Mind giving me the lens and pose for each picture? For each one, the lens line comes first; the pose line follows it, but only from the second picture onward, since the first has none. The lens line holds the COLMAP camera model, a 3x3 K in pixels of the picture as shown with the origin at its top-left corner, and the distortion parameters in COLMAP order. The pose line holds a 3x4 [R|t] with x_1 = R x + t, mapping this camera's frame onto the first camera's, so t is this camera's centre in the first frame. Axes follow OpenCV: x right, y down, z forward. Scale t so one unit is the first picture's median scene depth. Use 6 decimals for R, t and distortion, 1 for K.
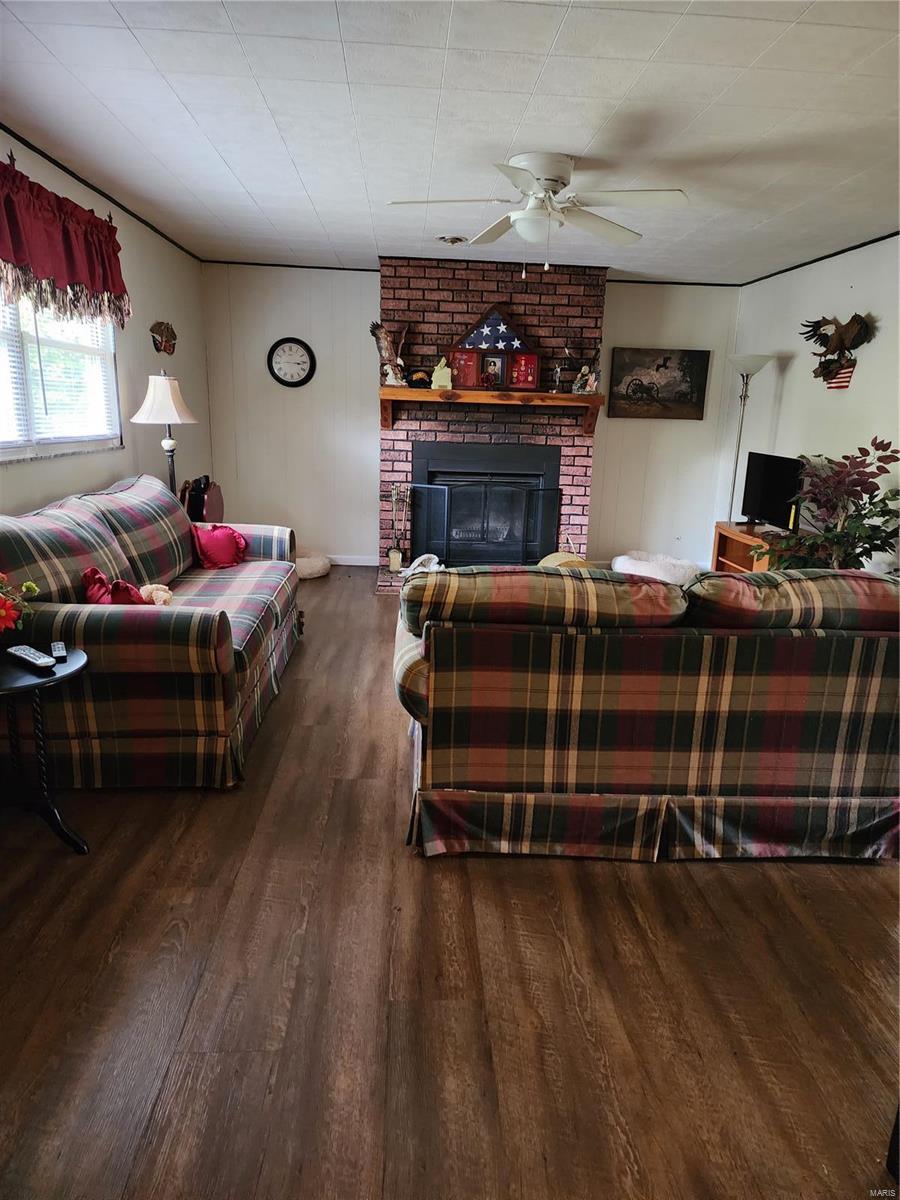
lens RADIAL K [[801.4, 0, 448.0], [0, 801.4, 603.2], [0, 0, 1]] dist [0.001620, -0.000326]
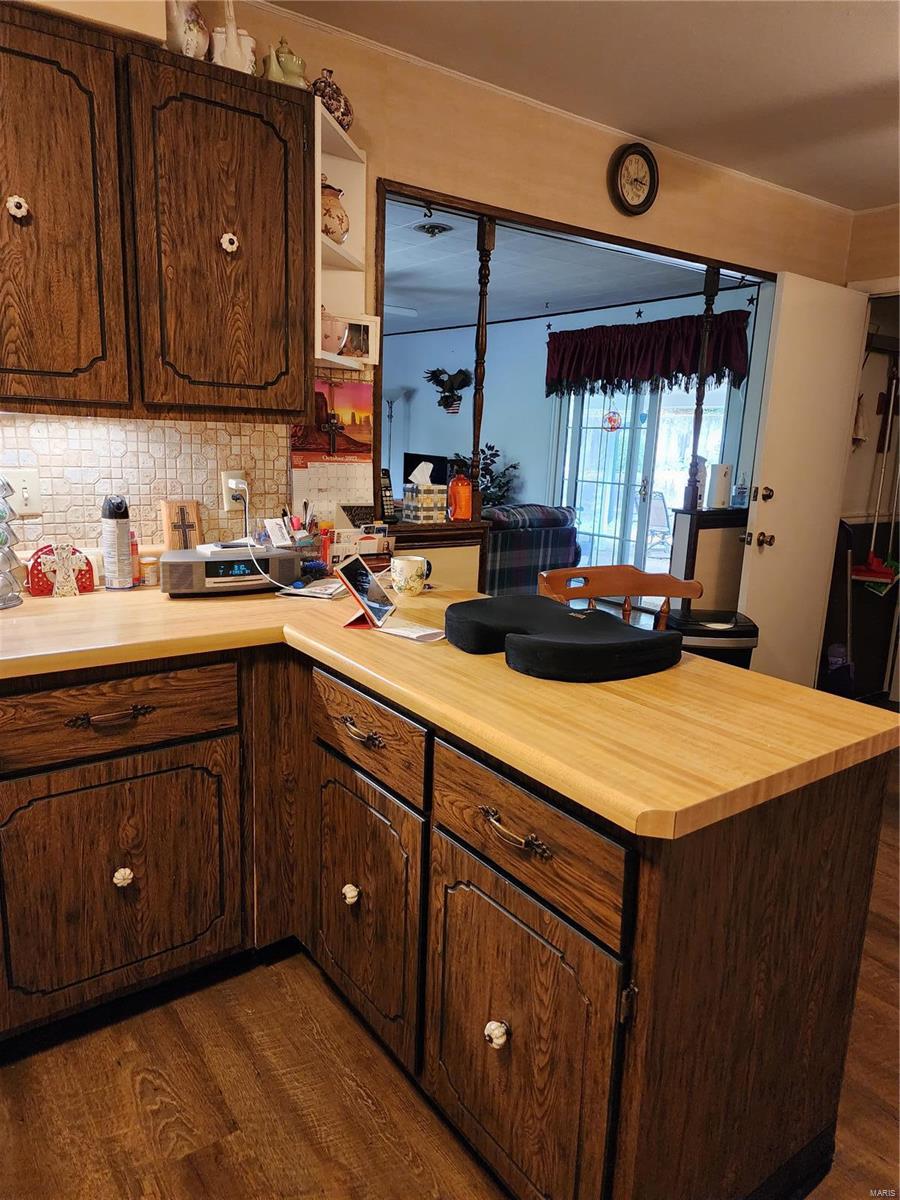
lens RADIAL K [[801.4, 0, 450.1], [0, 801.4, 600.3], [0, 0, 1]] dist [0.001620, -0.000326]
pose [[0.832499, -0.110346, 0.542927, -0.463772], [0.116546, 0.992917, 0.023097, 0.075046], [-0.541630, 0.044048, 0.839462, -0.364277]]
